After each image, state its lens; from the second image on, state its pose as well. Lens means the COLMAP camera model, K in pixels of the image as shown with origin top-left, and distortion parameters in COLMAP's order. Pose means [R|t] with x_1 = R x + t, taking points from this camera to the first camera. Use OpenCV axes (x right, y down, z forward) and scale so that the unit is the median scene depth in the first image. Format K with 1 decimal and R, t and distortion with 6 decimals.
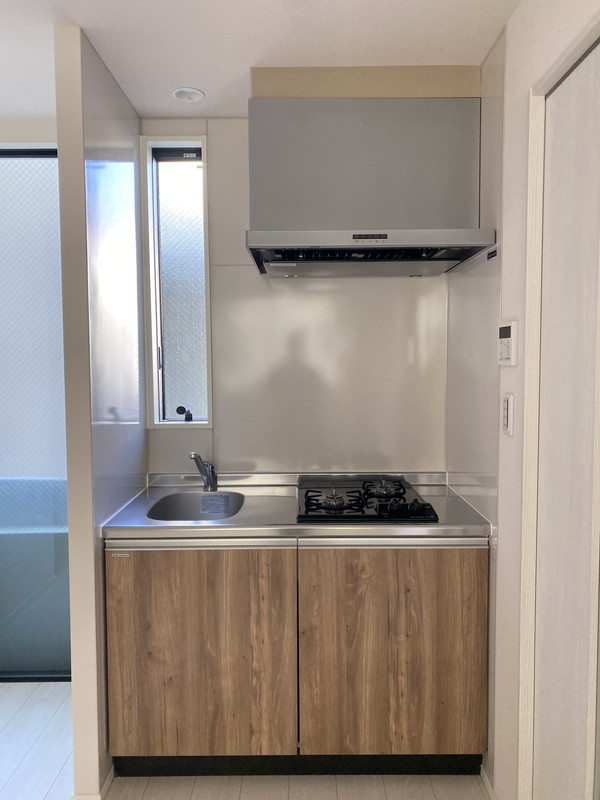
lens RADIAL K [[614.2, 0, 303.3], [0, 614.2, 399.4], [0, 0, 1]] dist [-0.014976, -0.008259]
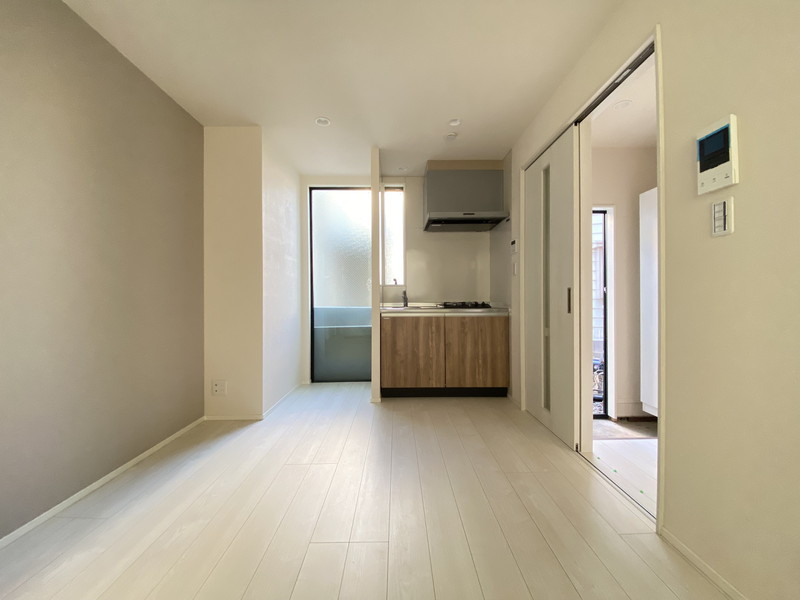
lens RADIAL K [[319.8, 0, 394.2], [0, 319.8, 298.4], [0, 0, 1]] dist [0.003455, 0.000037]
pose [[0.999984, 0.000796, -0.005573, -0.249185], [-0.001111, 0.998391, -0.056701, 0.243273], [0.005519, 0.056706, 0.998376, -0.575386]]
